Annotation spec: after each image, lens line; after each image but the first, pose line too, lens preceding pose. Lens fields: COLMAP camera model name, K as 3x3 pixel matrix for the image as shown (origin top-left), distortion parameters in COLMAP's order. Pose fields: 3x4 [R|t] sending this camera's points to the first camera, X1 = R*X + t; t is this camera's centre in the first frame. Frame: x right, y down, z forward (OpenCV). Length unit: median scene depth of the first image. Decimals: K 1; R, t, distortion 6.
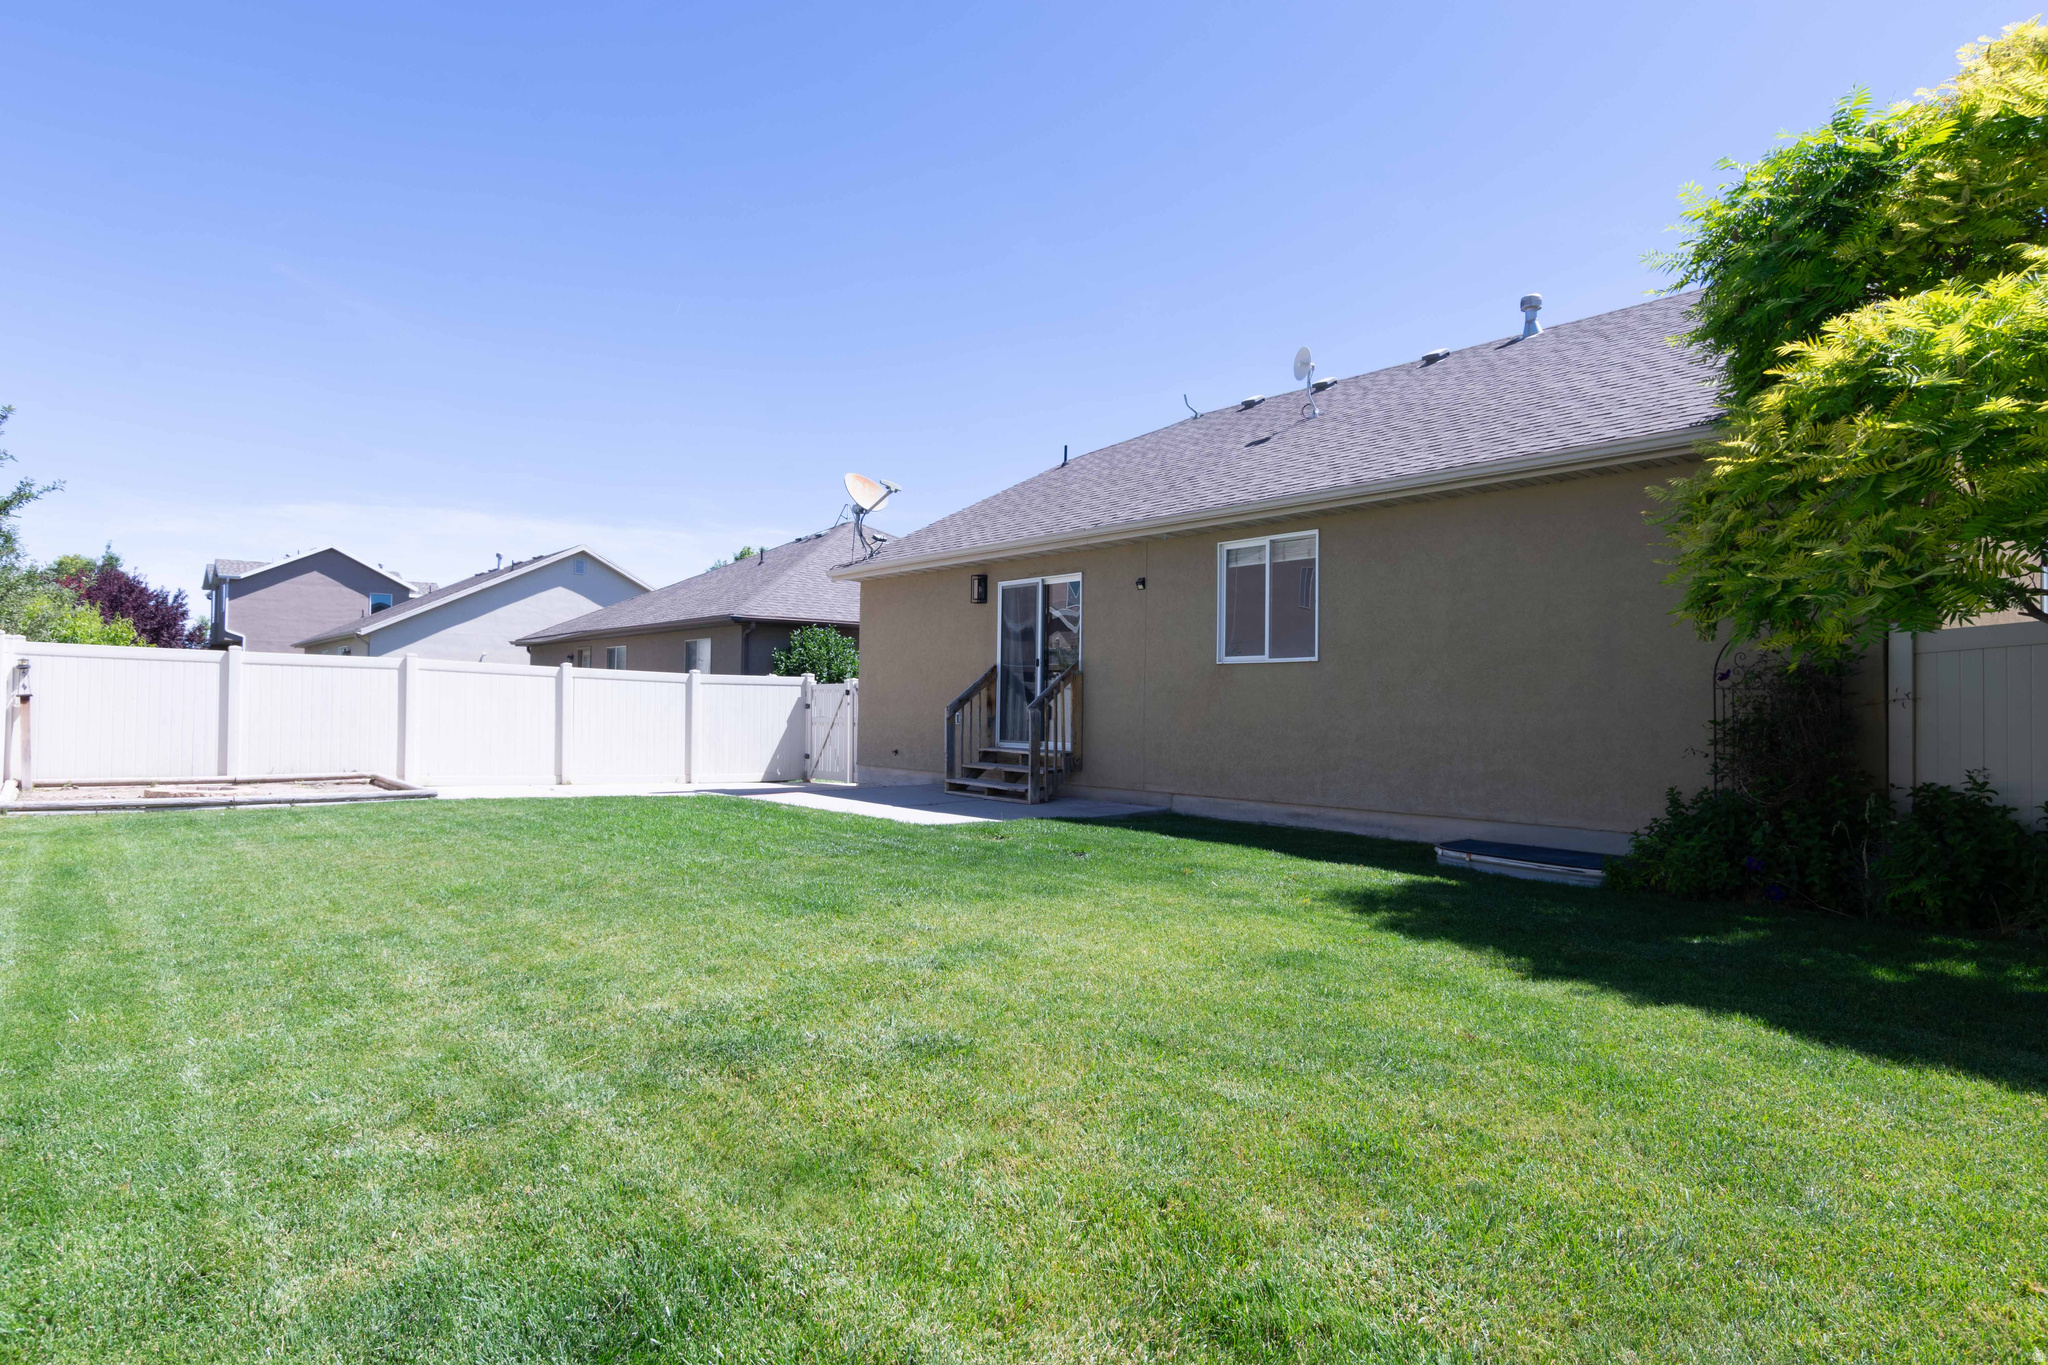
lens RADIAL K [[1163.4, 0, 1022.3], [0, 1163.4, 688.2], [0, 0, 1]] dist [0.001155, 0.000026]
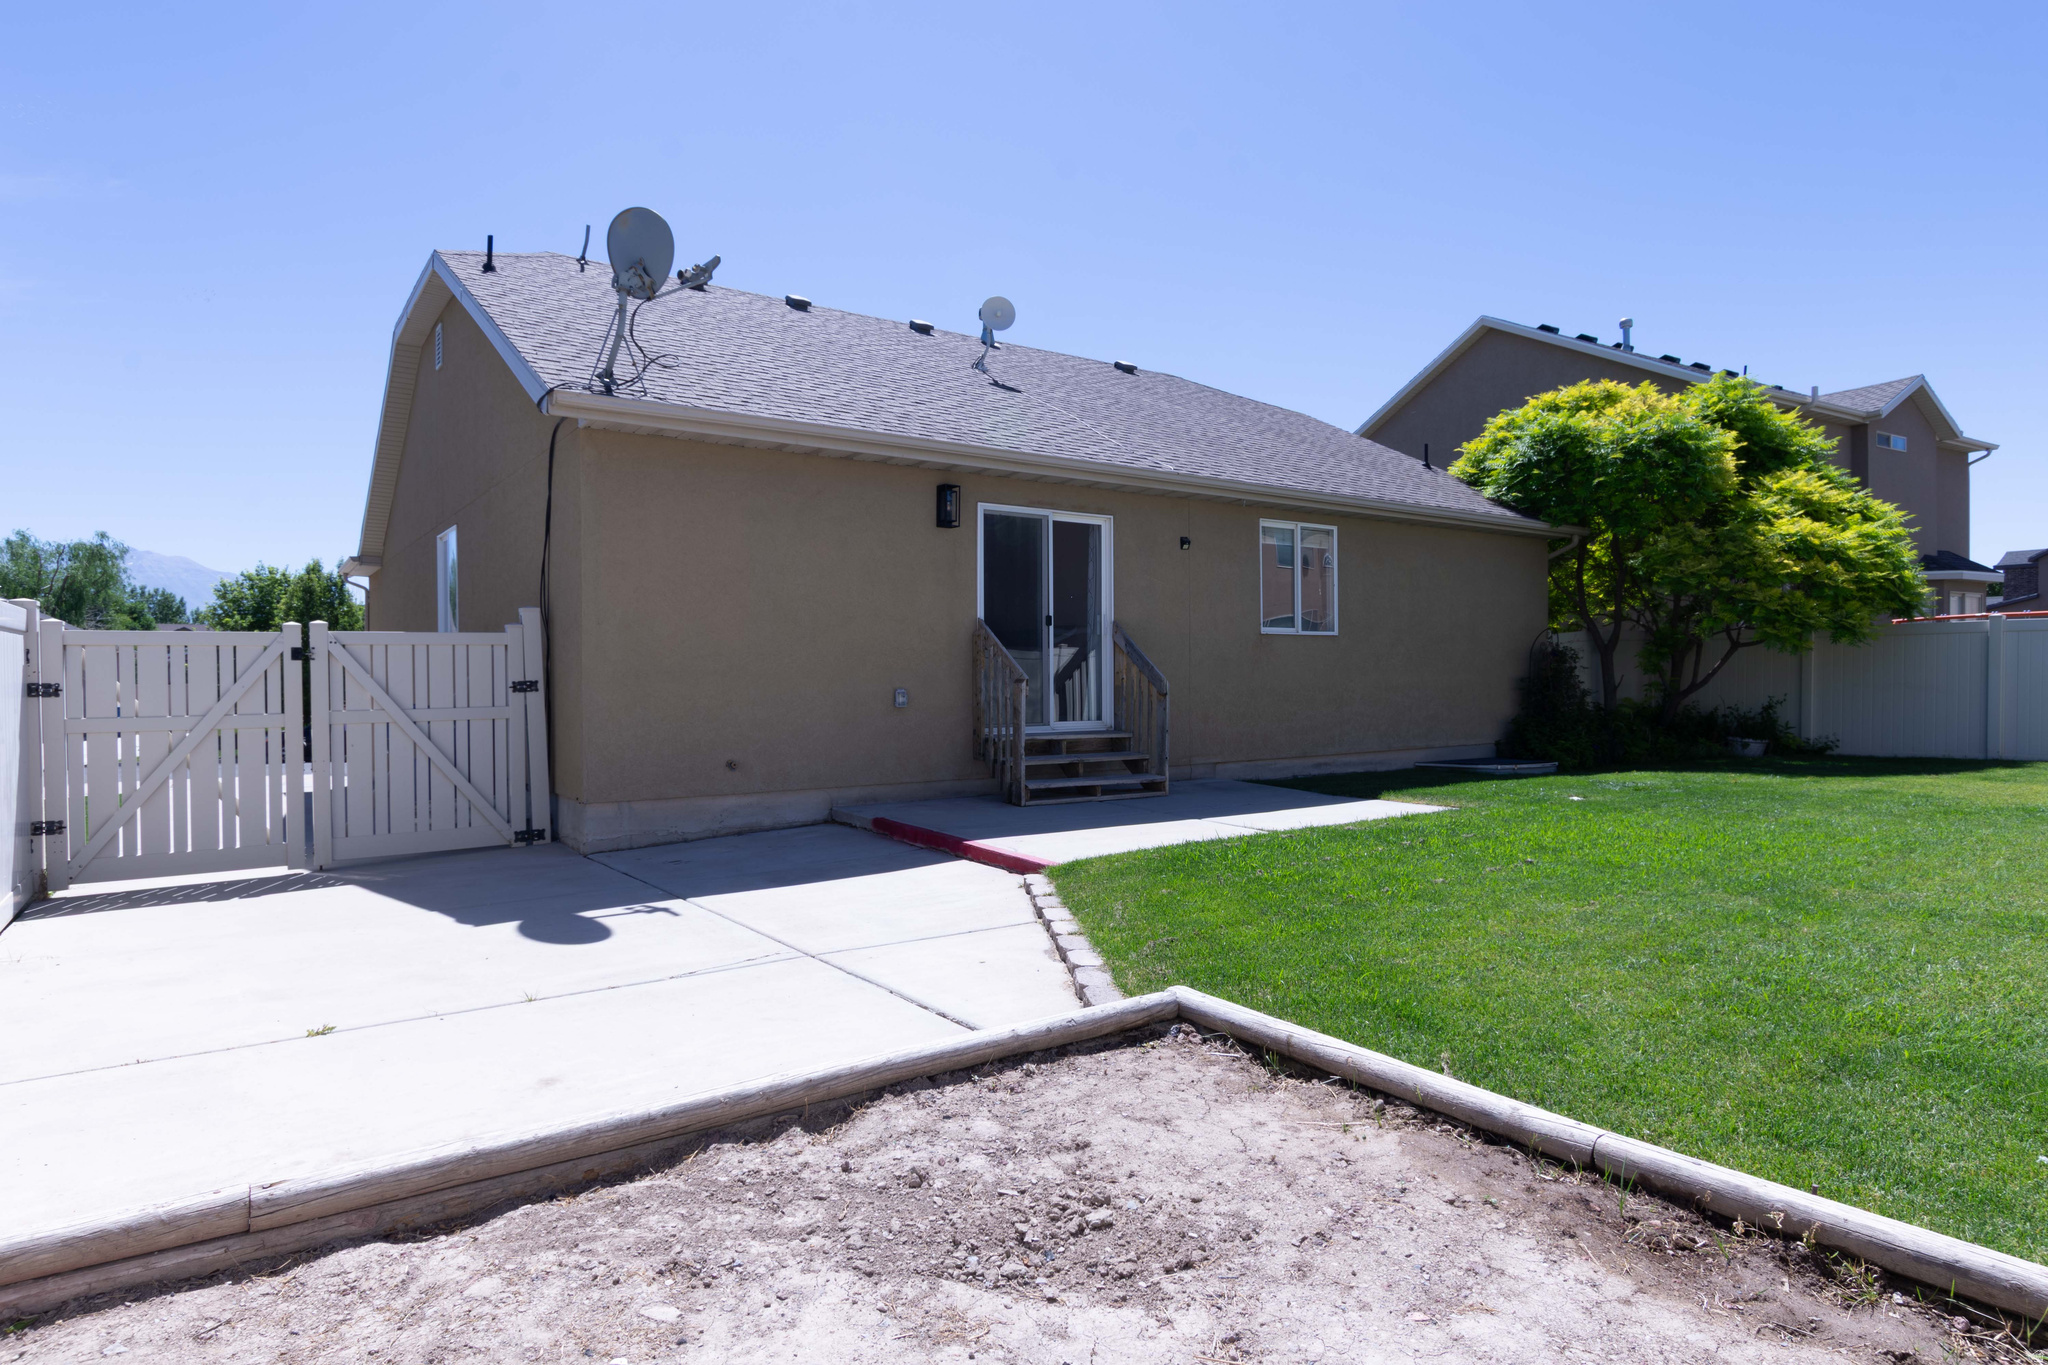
lens RADIAL K [[1163.4, 0, 1020.9], [0, 1163.4, 683.5], [0, 0, 1]] dist [0.001155, 0.000026]
pose [[0.059248, -0.017777, 0.998085, -0.799962], [-0.008776, 0.999794, 0.018328, 0.006096], [-0.998205, -0.009845, 0.059080, 1.027512]]
